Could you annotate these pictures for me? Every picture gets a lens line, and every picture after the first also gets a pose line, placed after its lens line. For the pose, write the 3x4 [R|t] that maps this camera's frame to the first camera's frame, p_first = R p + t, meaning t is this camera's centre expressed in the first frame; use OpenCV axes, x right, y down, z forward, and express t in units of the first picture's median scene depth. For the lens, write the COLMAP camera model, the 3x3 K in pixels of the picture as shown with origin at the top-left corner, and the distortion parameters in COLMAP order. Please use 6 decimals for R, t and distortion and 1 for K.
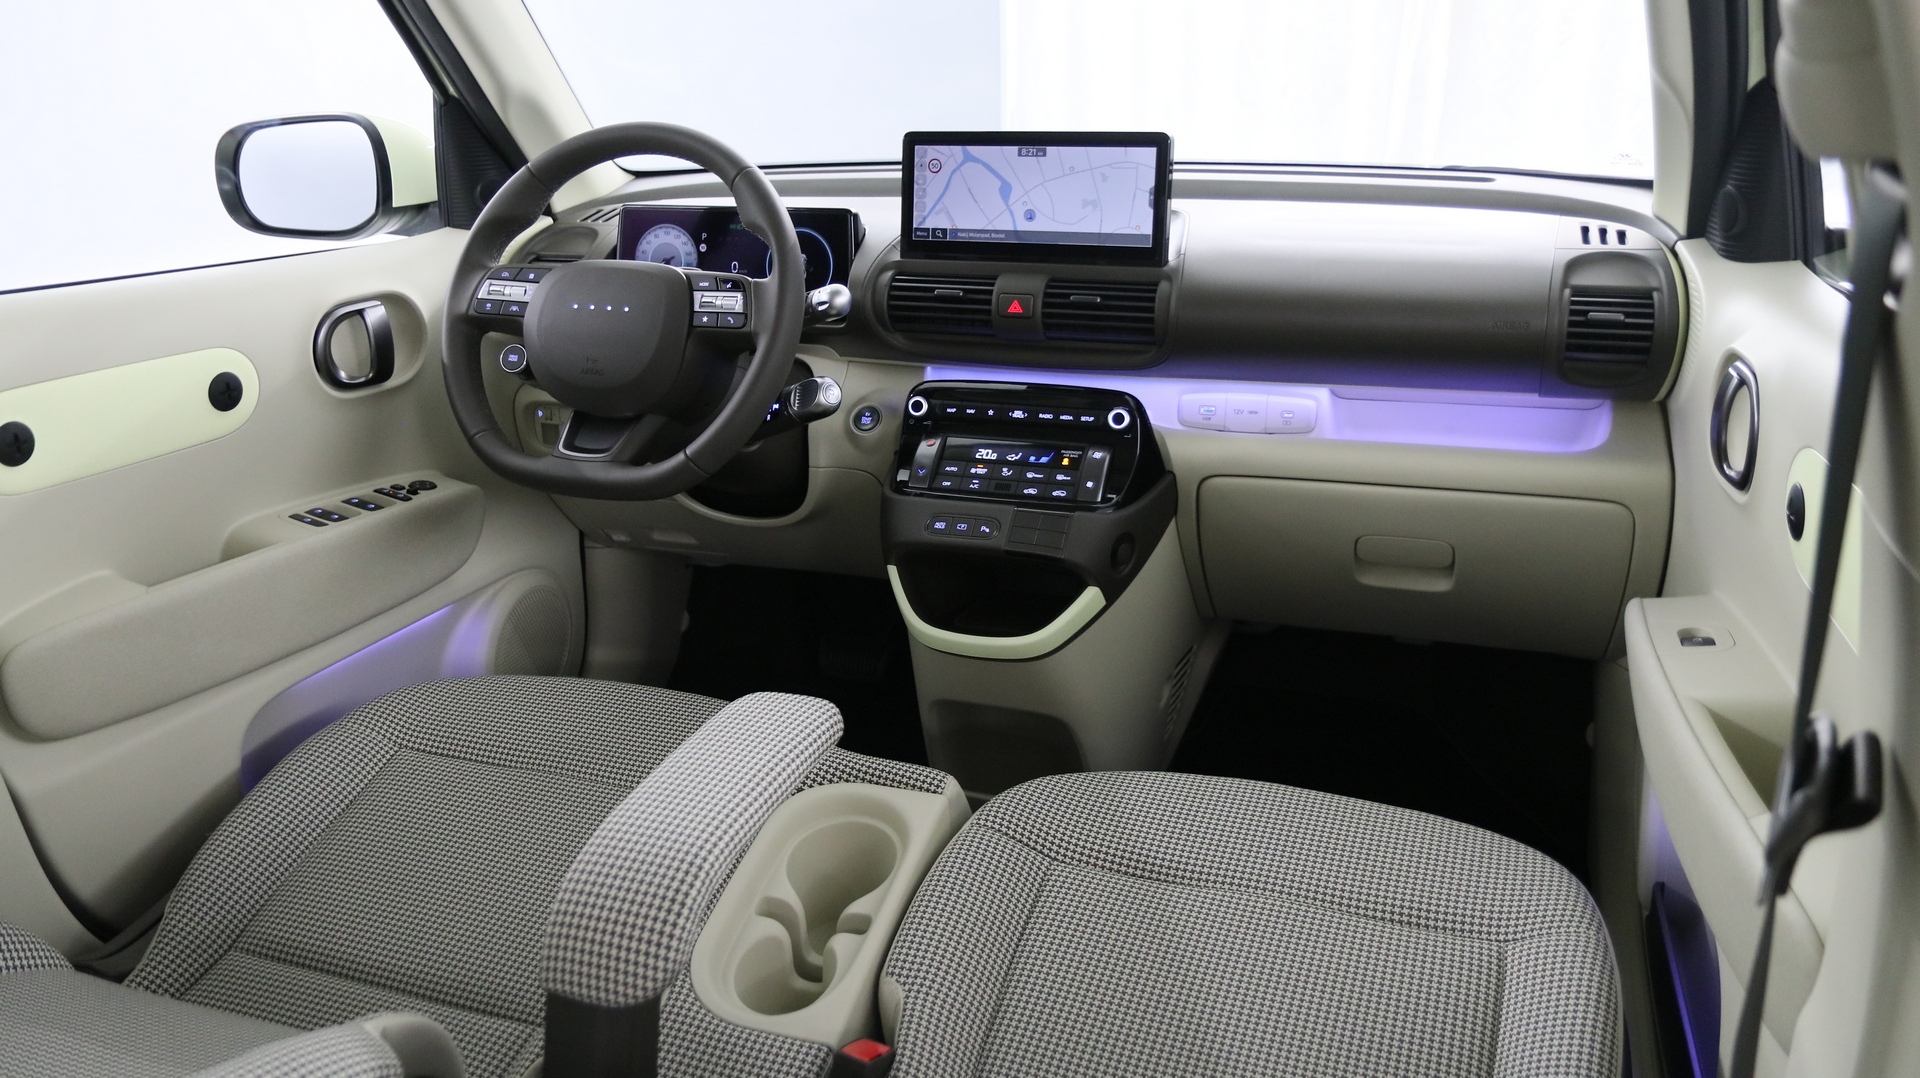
lens RADIAL K [[1454.8, 0, 956.6], [0, 1454.8, 548.3], [0, 0, 1]] dist [-0.032076, -0.001346]
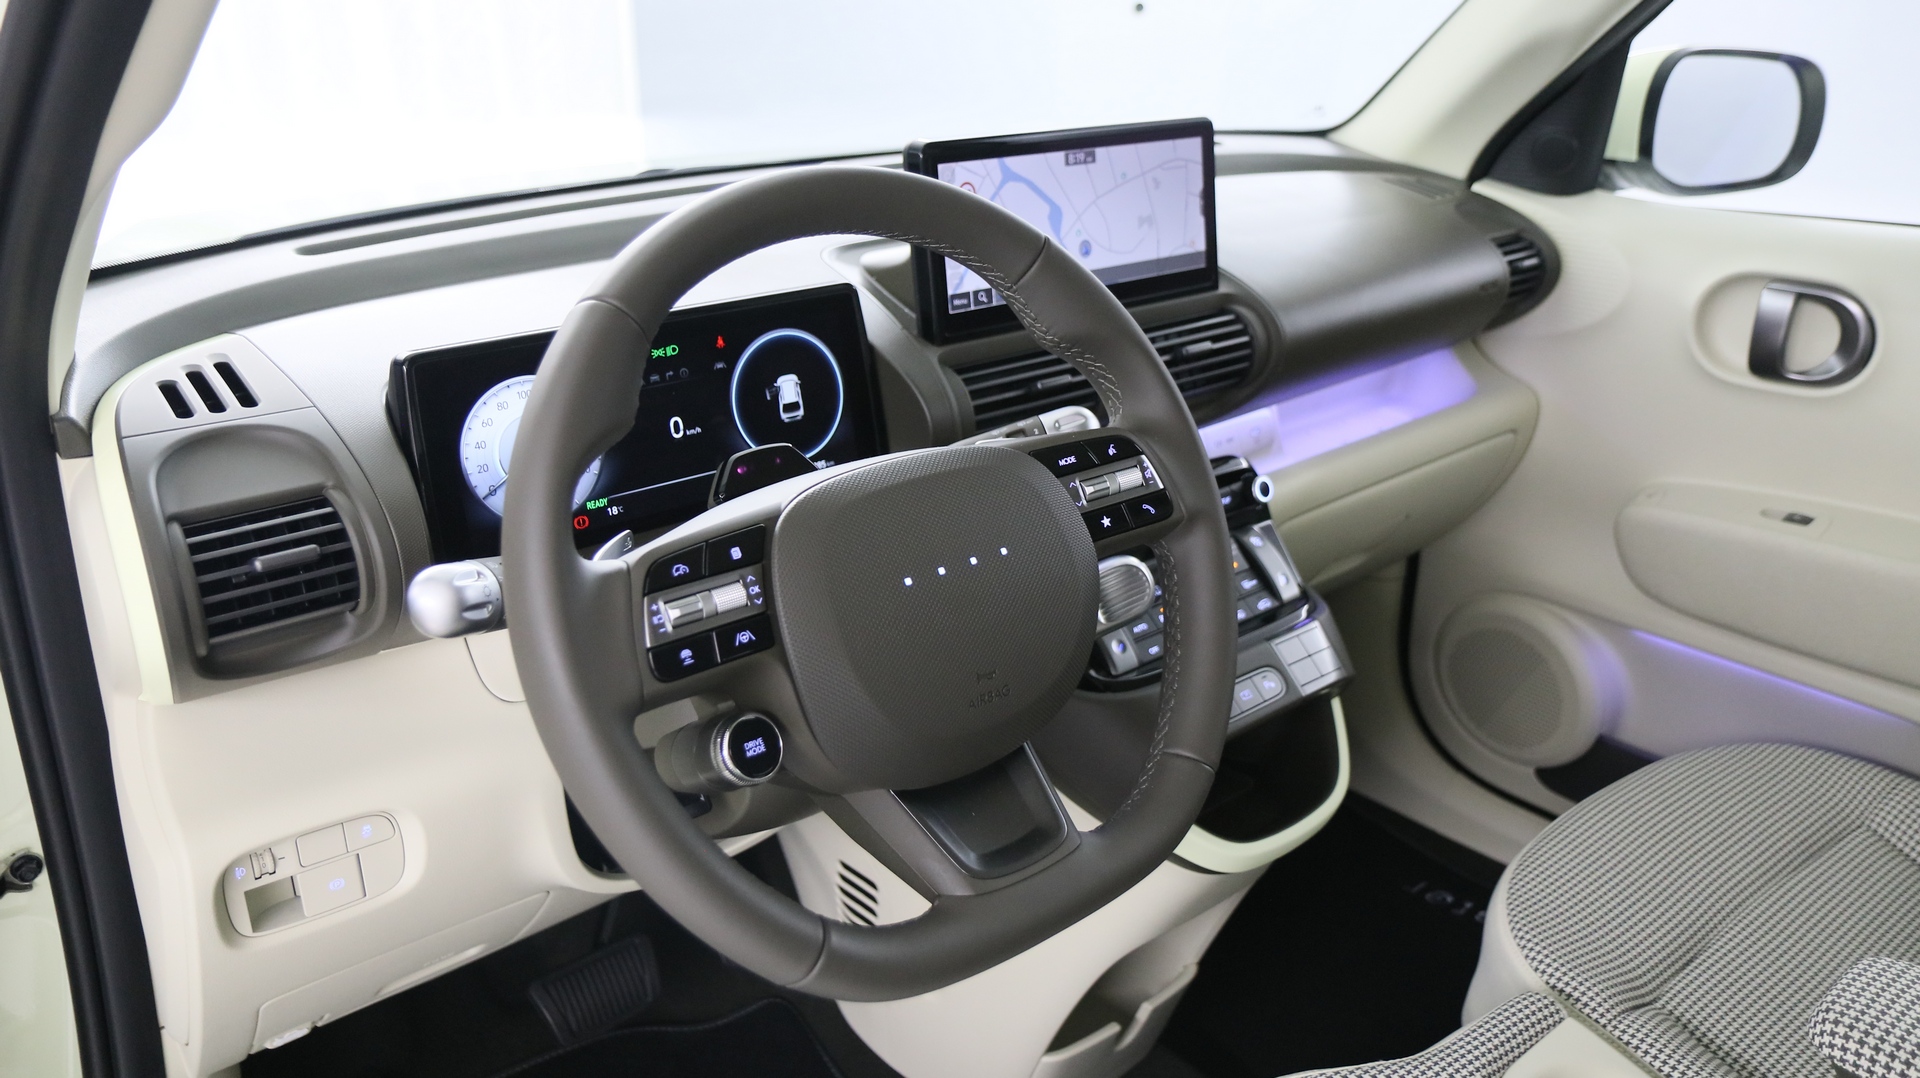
lens RADIAL K [[1454.8, 0, 954.4], [0, 1454.8, 527.8], [0, 0, 1]] dist [-0.032076, -0.001346]
pose [[0.501134, -0.299564, 0.811866, -0.590885], [0.272755, 0.945031, 0.180338, -0.248056], [-0.821261, 0.131067, 0.555294, 0.690365]]
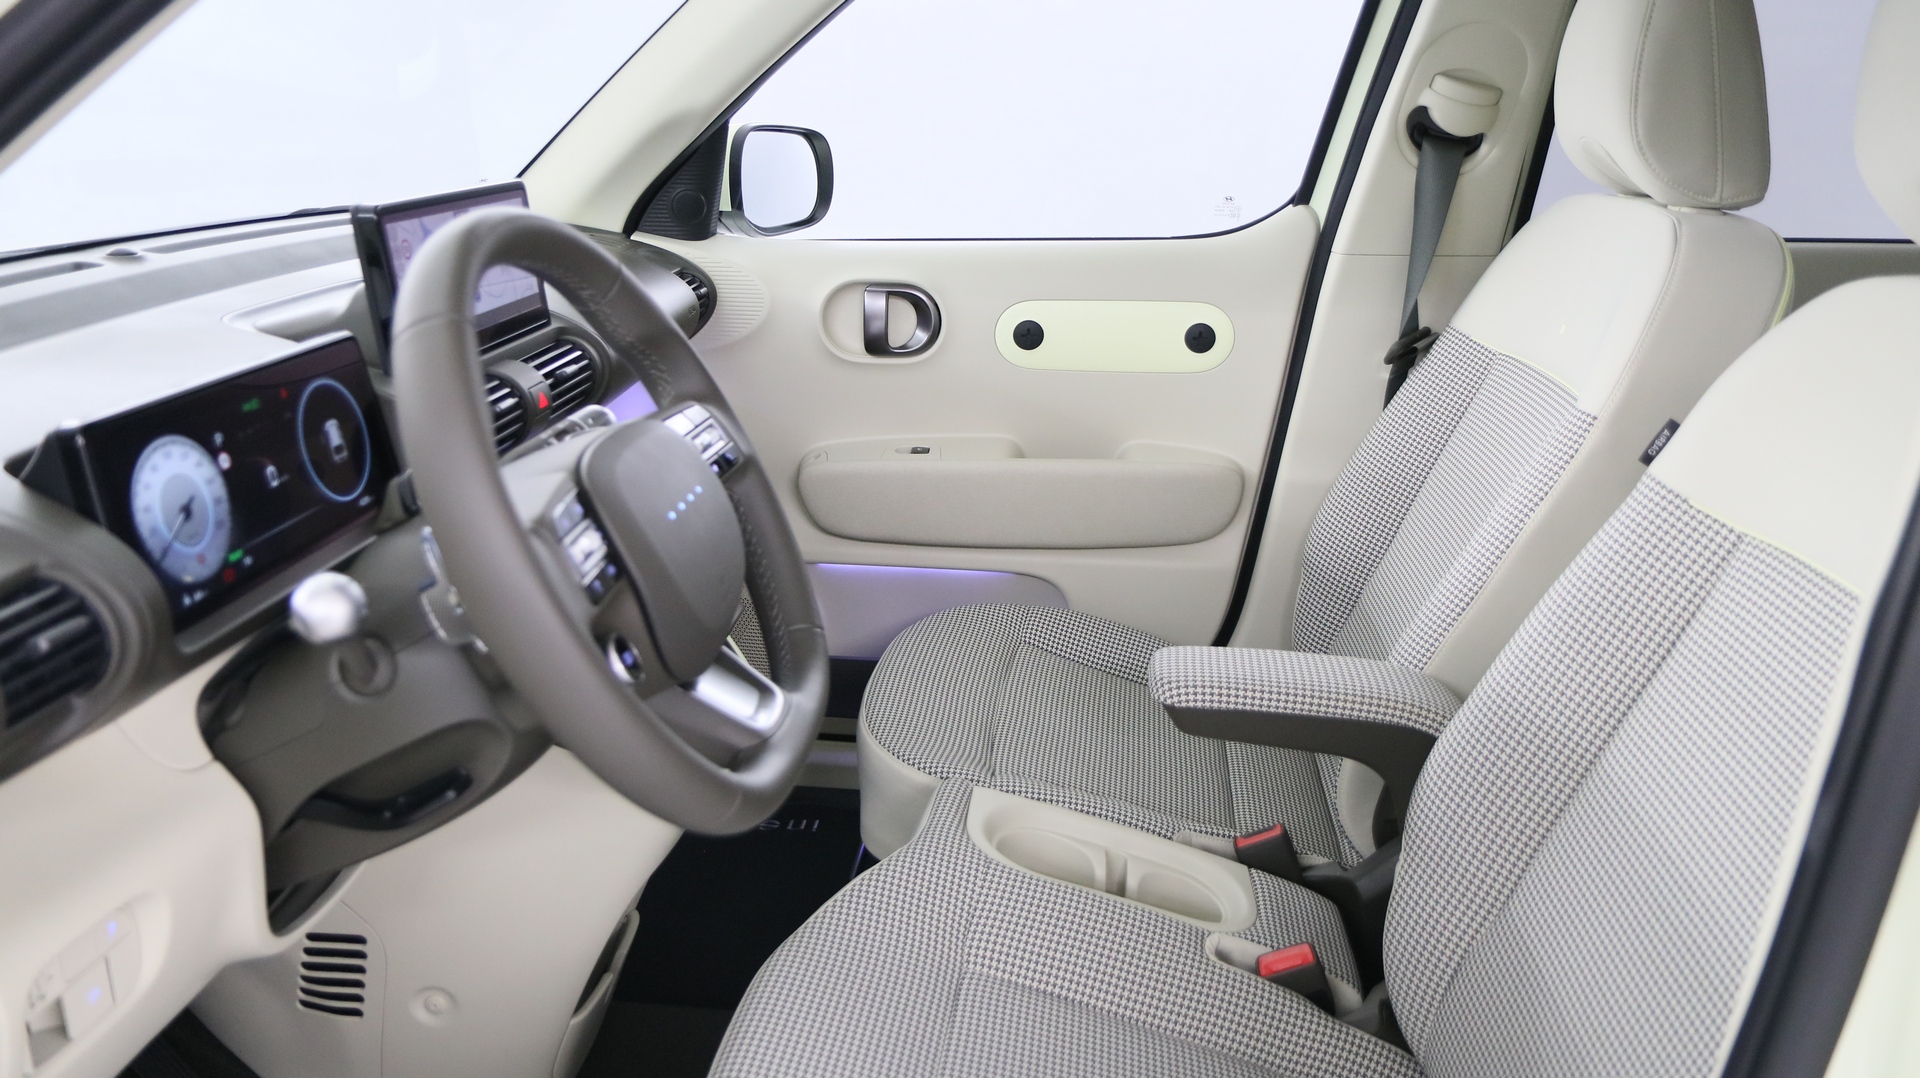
lens RADIAL K [[1454.8, 0, 958.4], [0, 1454.8, 544.6], [0, 0, 1]] dist [-0.032076, -0.001346]
pose [[-0.253192, -0.283332, 0.924995, -0.800379], [0.299793, 0.886102, 0.353479, -0.312951], [-0.919792, 0.366805, -0.139413, 0.927247]]
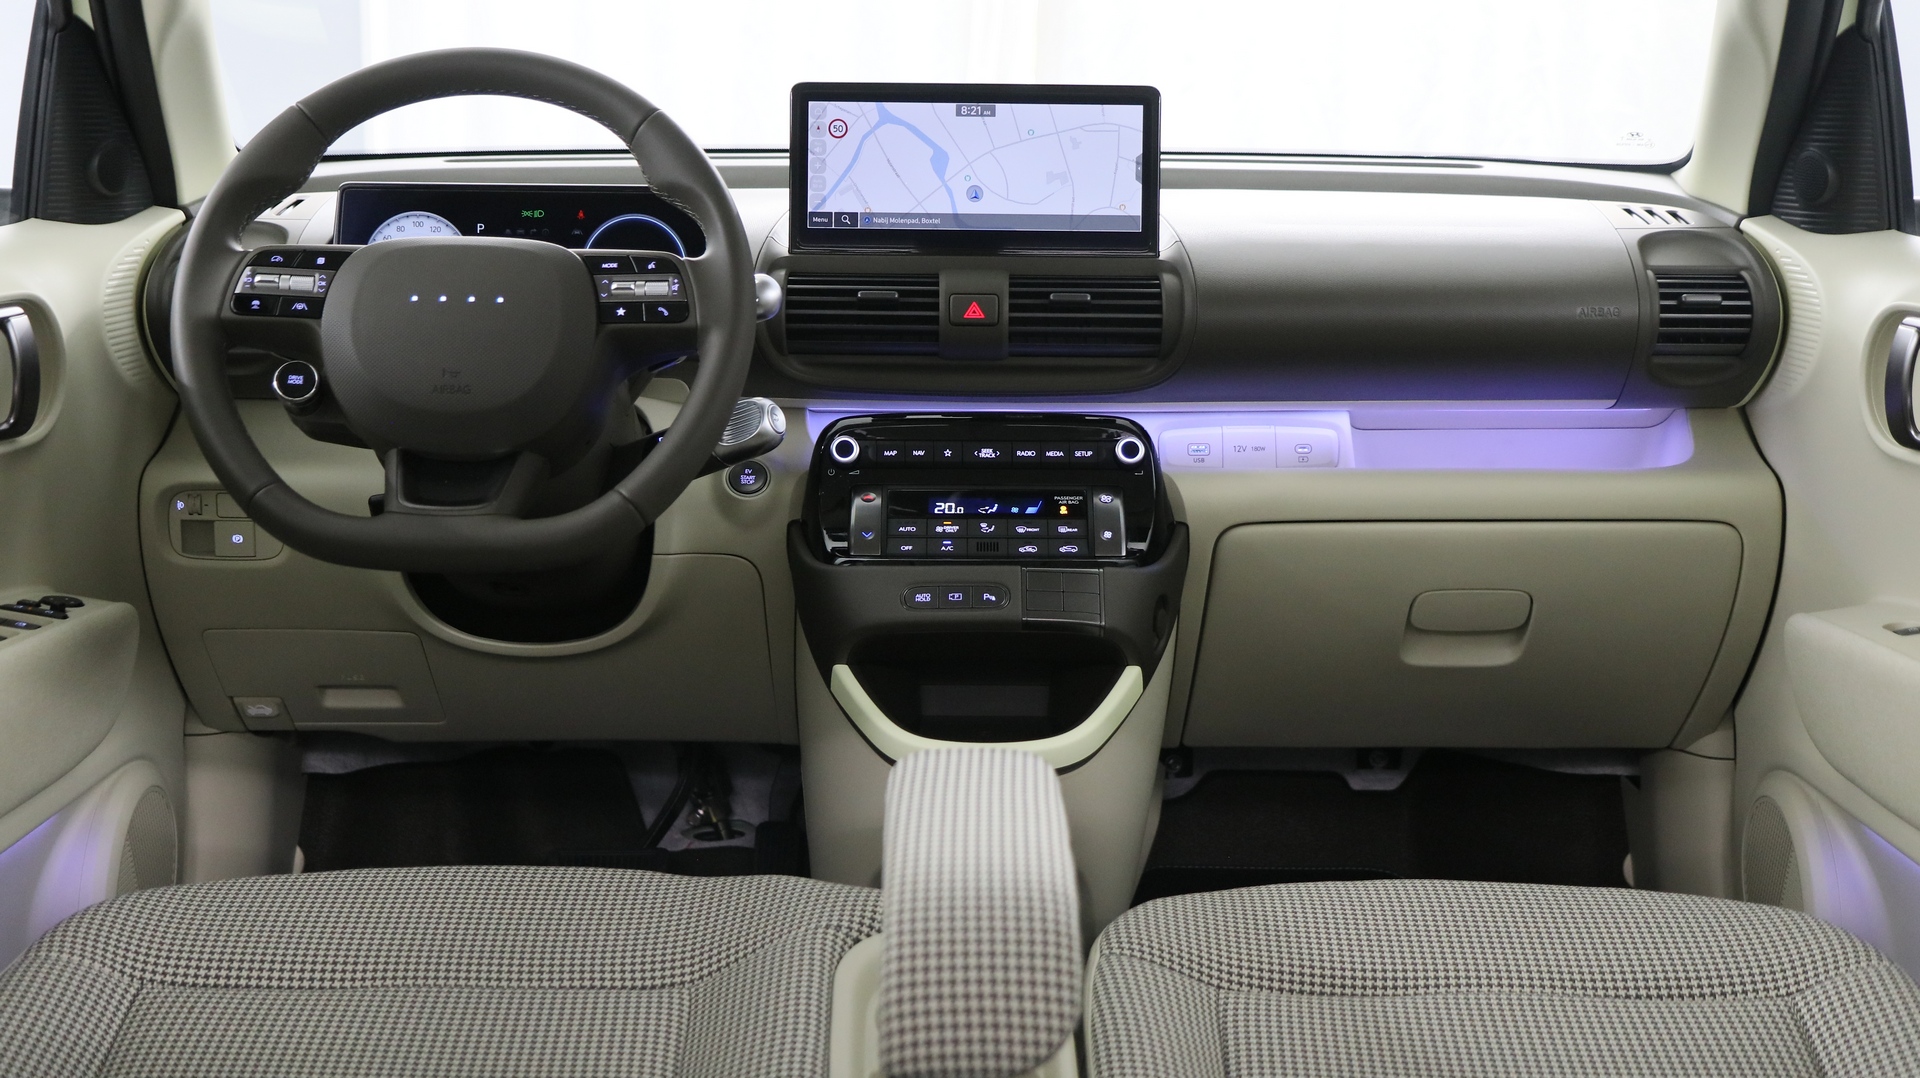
lens RADIAL K [[2405.6, 0, 960.1], [0, 2405.6, 547.2], [0, 0, 1]] dist [0.003888, 0.000000]
pose [[0.937899, -0.034490, 0.345189, -0.395898], [0.087680, 0.986306, -0.139685, 0.125010], [-0.335644, 0.161277, 0.928080, -0.122243]]
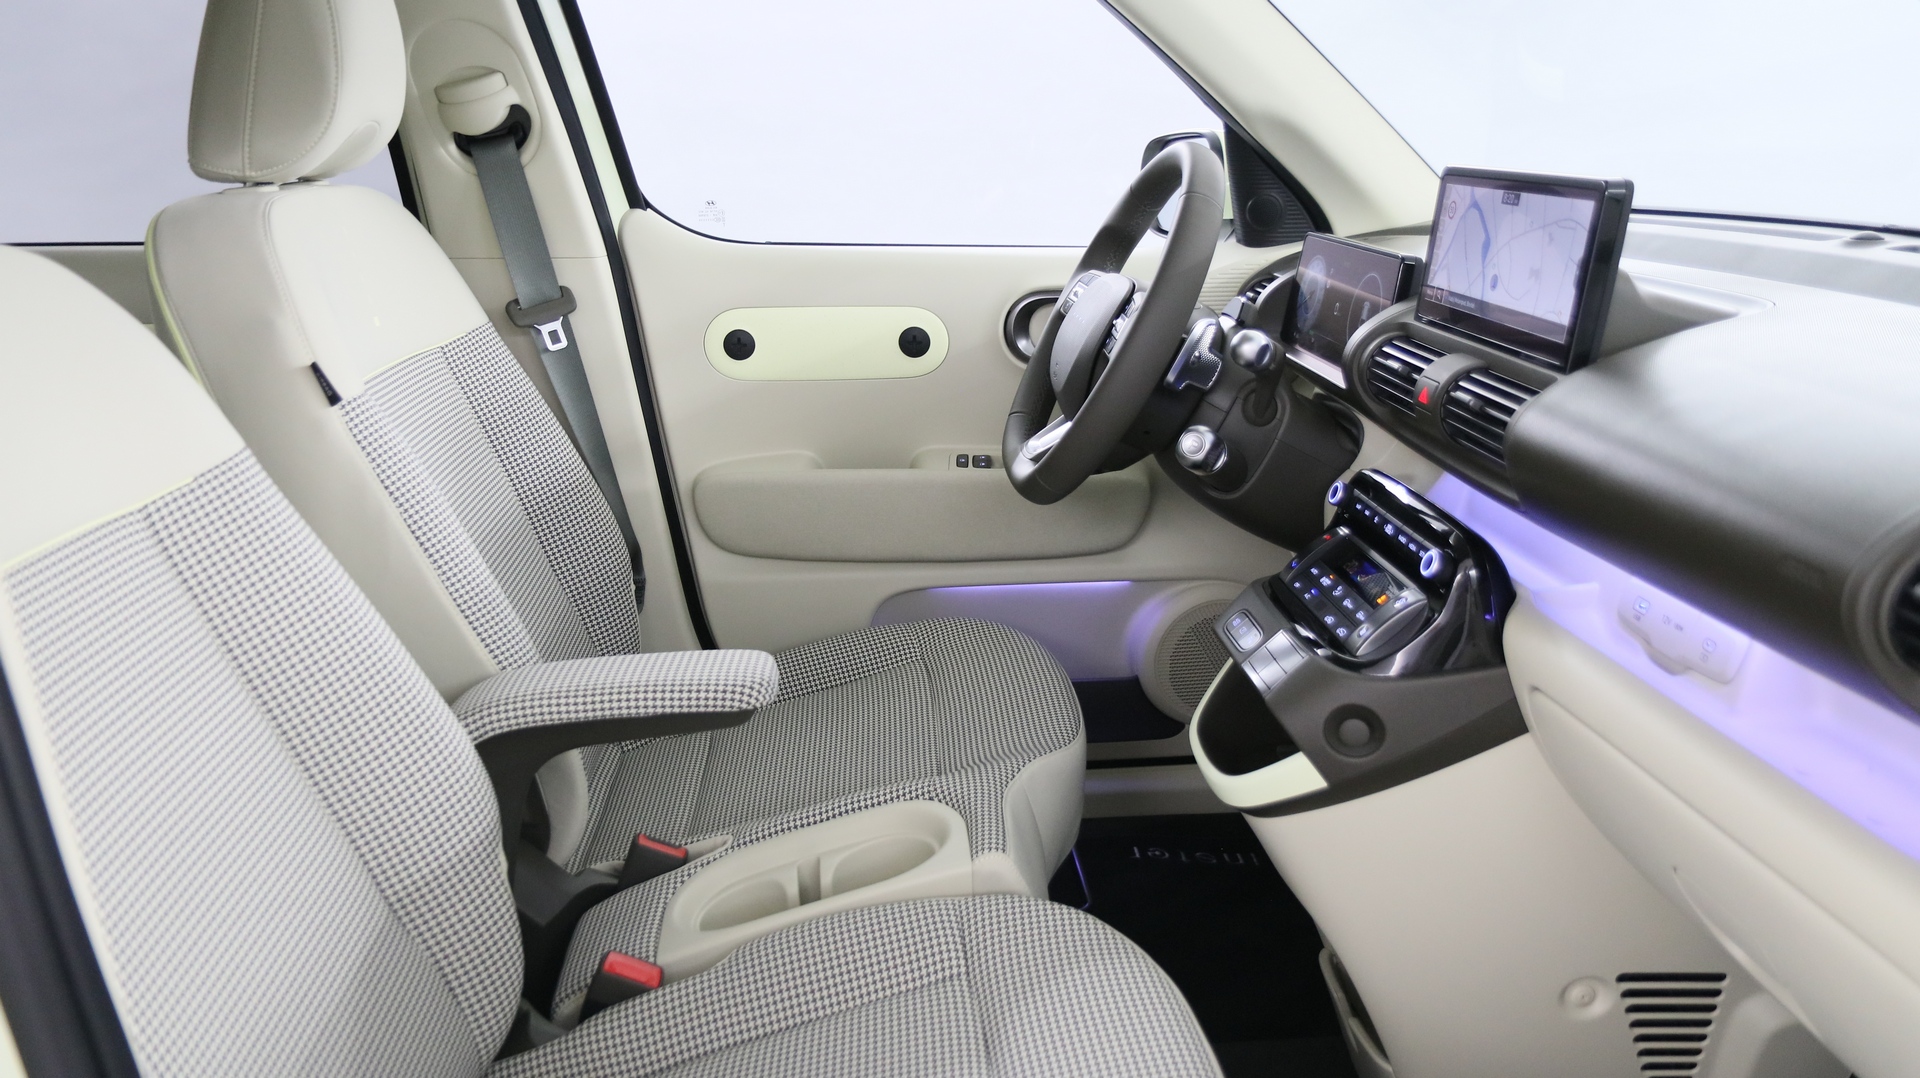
lens RADIAL K [[1454.8, 0, 969.2], [0, 1454.8, 535.2], [0, 0, 1]] dist [-0.032076, -0.001346]
pose [[0.421131, 0.259841, -0.868983, 0.623923], [-0.281479, 0.948222, 0.147123, -0.140697], [0.862217, 0.182642, 0.472466, 0.443843]]
